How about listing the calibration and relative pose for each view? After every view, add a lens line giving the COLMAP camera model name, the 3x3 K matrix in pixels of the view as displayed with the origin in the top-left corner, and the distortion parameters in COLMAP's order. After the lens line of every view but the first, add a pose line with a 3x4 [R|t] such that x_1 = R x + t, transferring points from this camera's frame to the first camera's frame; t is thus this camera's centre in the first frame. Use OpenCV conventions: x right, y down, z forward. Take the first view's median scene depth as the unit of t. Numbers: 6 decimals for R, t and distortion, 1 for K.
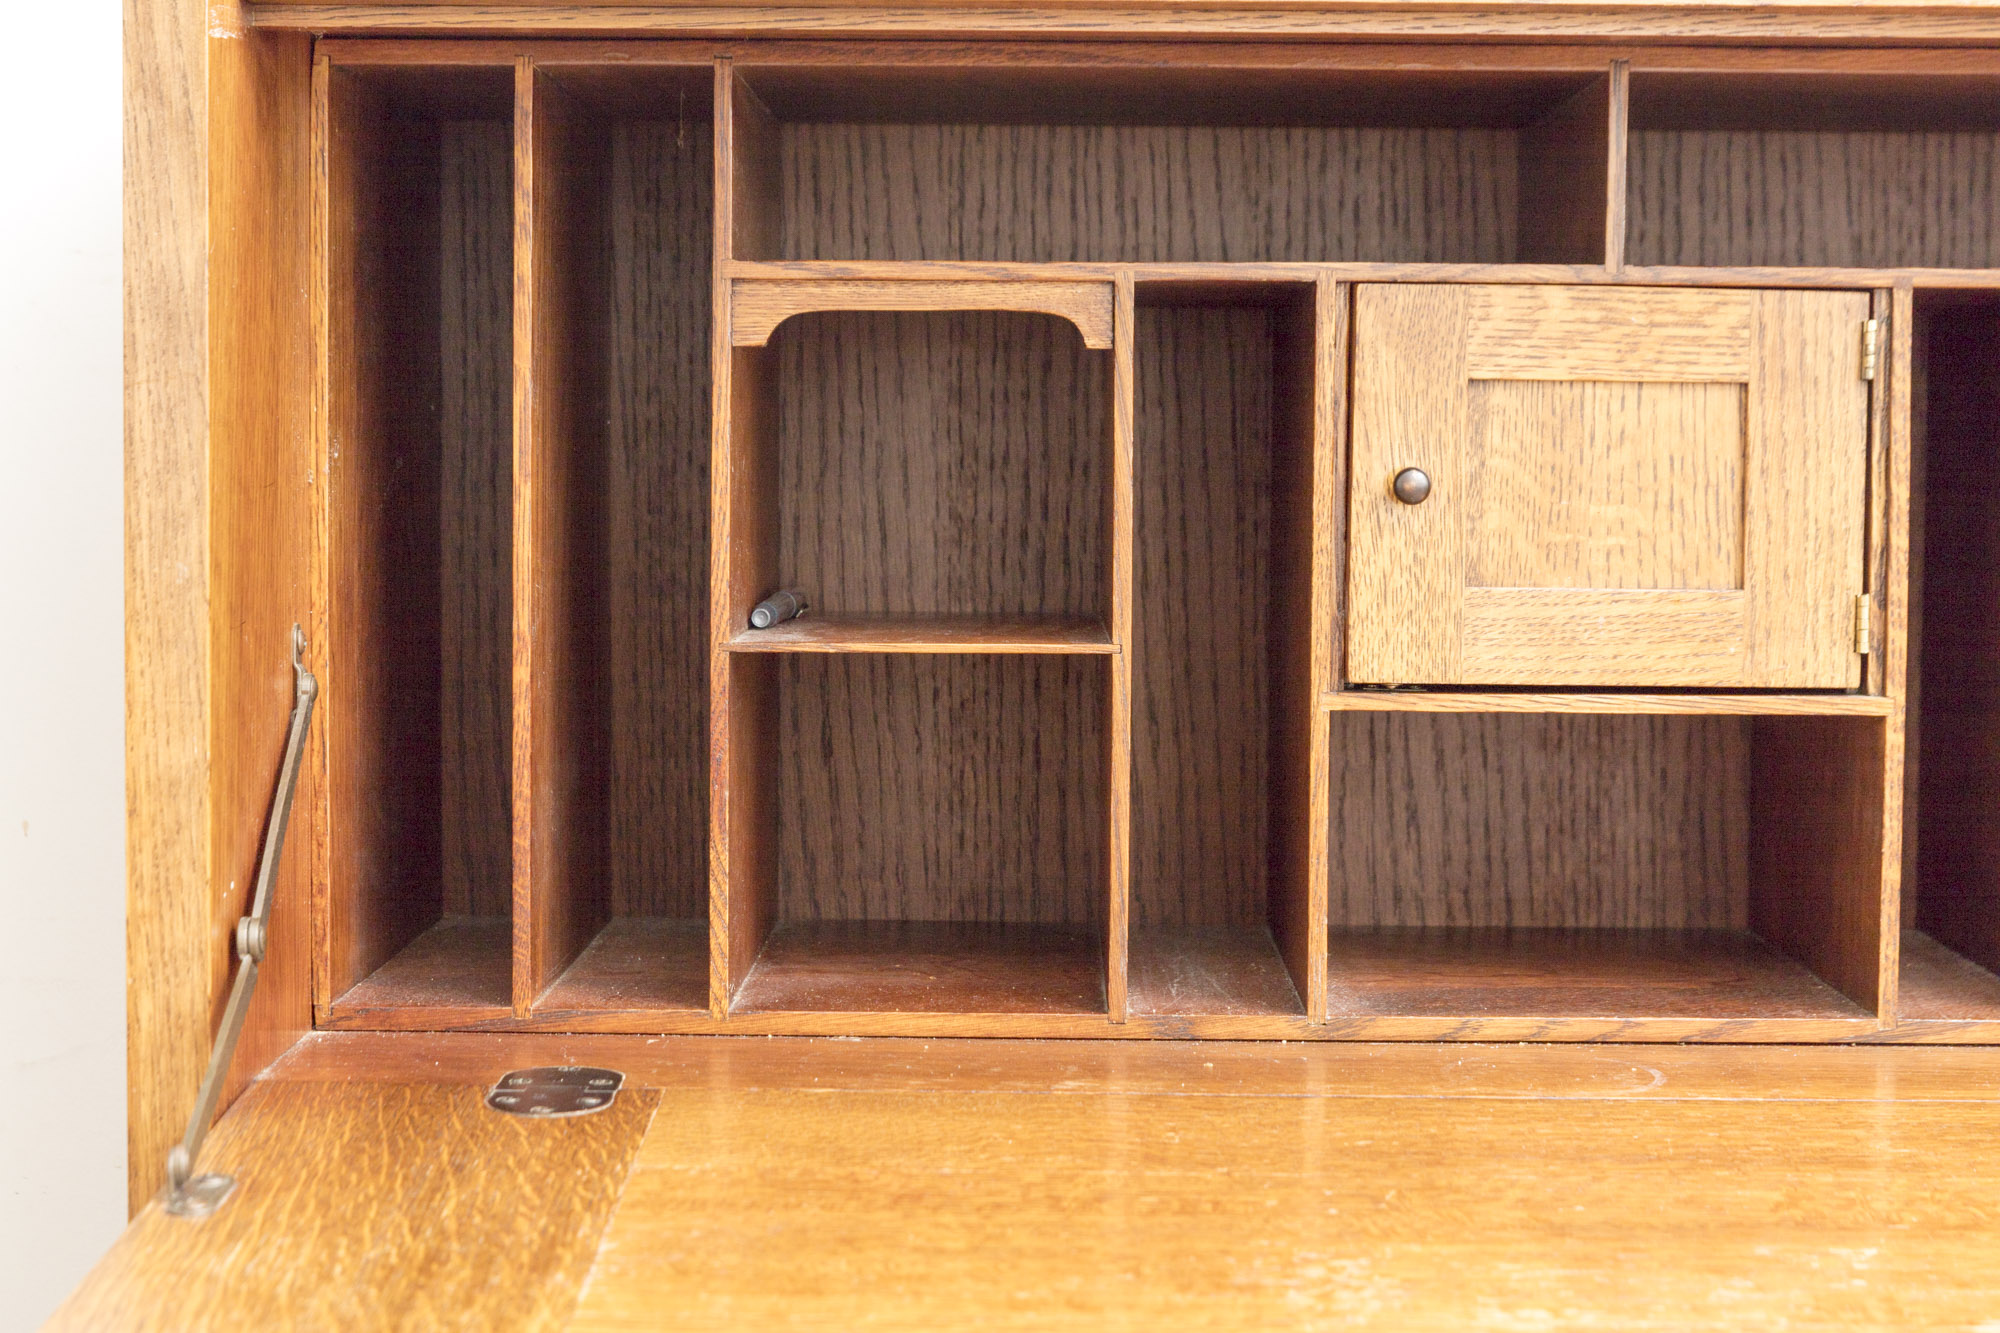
lens RADIAL K [[3642.2, 0, 989.9], [0, 3642.2, 649.2], [0, 0, 1]] dist [-0.030645, 0.000000]
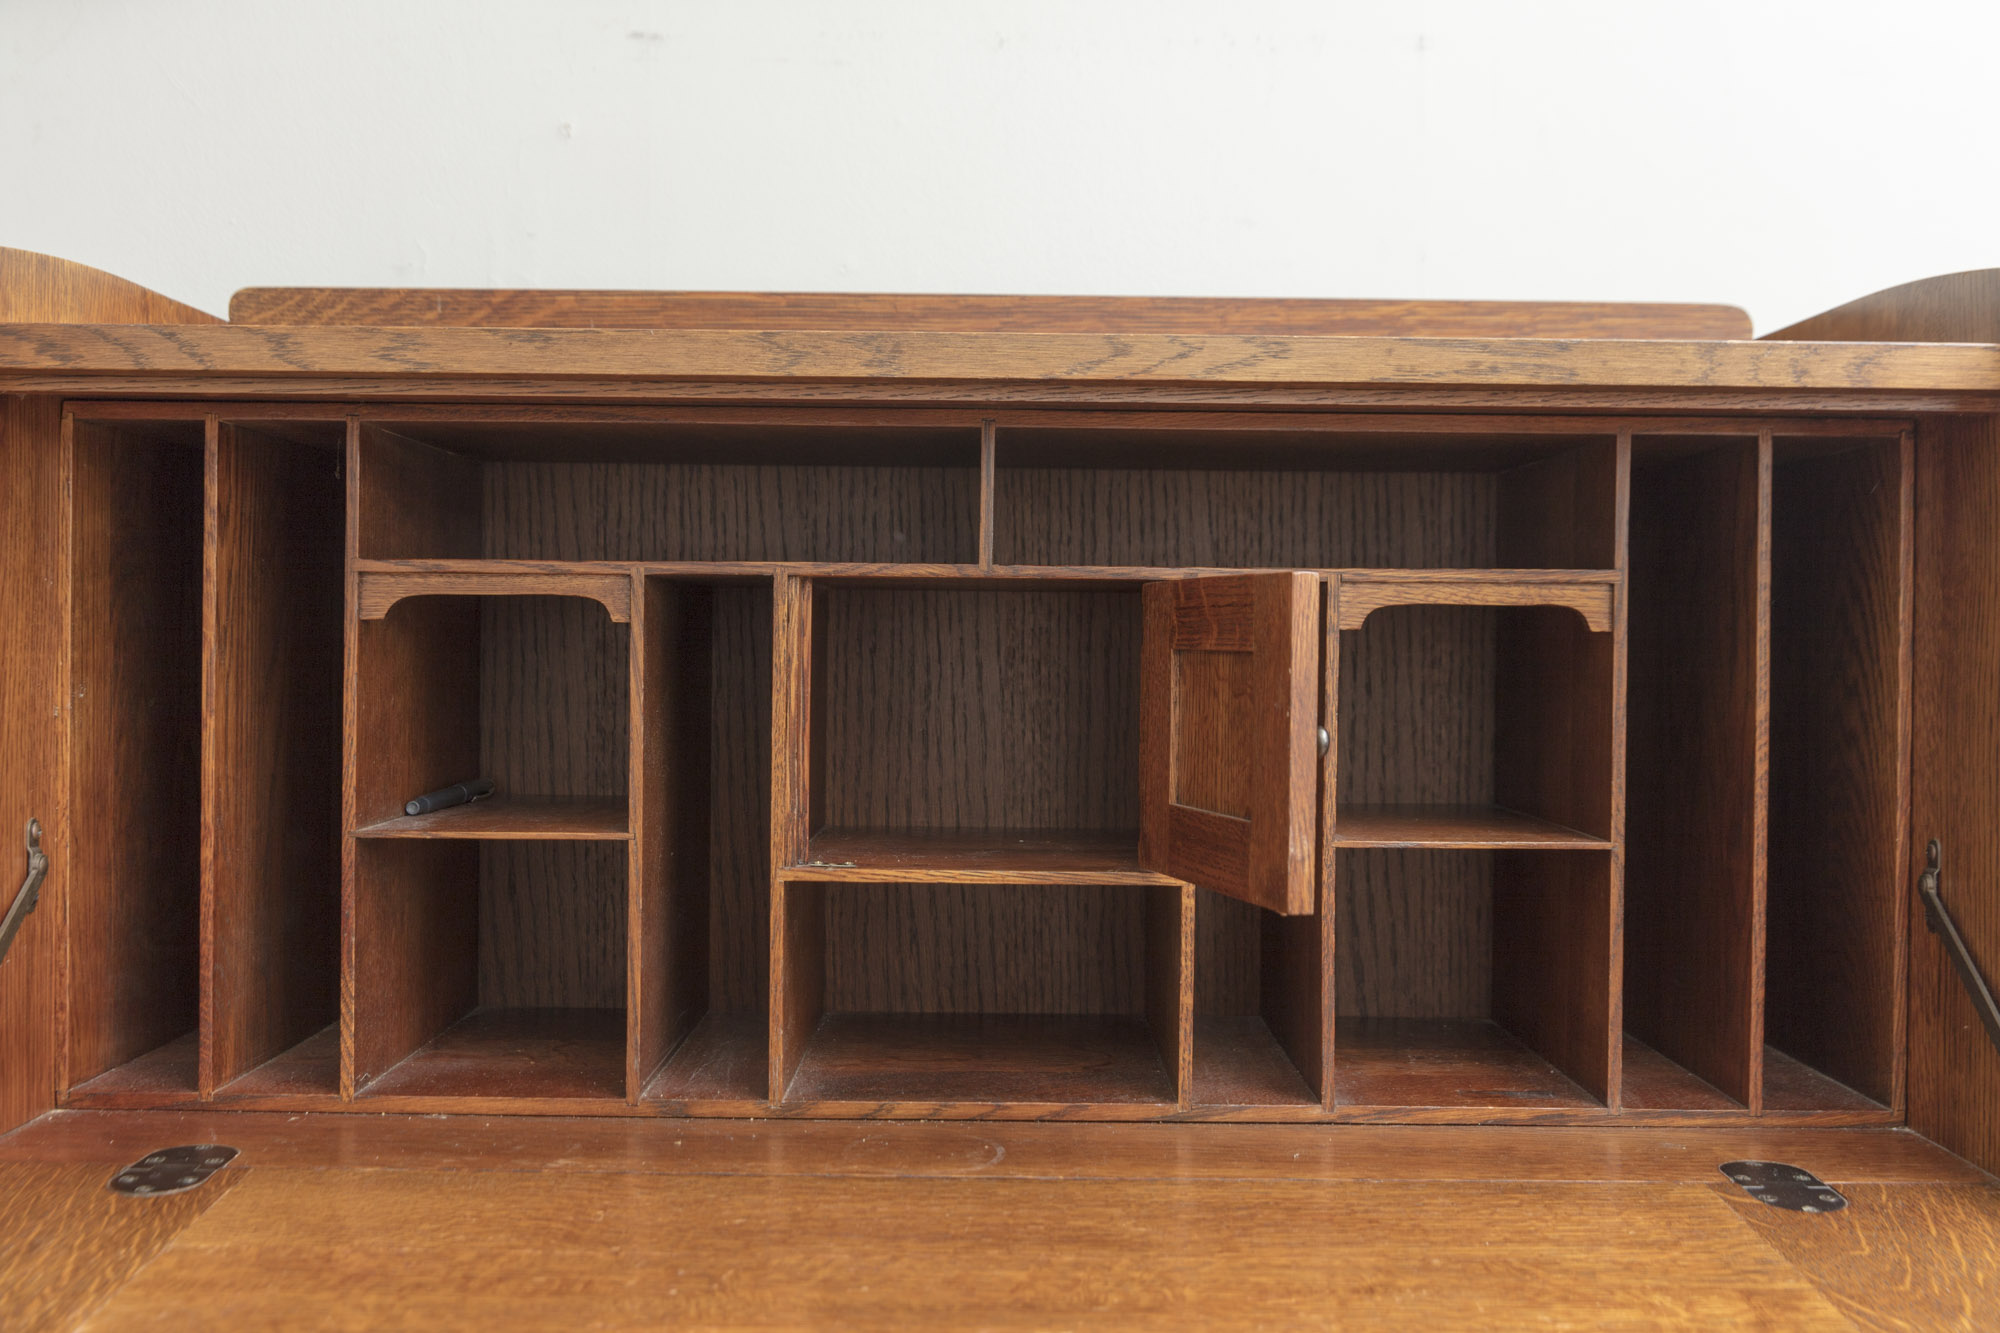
lens RADIAL K [[2058.2, 0, 994.0], [0, 2058.2, 654.1], [0, 0, 1]] dist [-0.011836, 0.000000]
pose [[0.999921, 0.003409, 0.012097, 0.164476], [-0.002803, 0.998755, -0.049807, -0.031137], [-0.012252, 0.049769, 0.998686, 0.205920]]
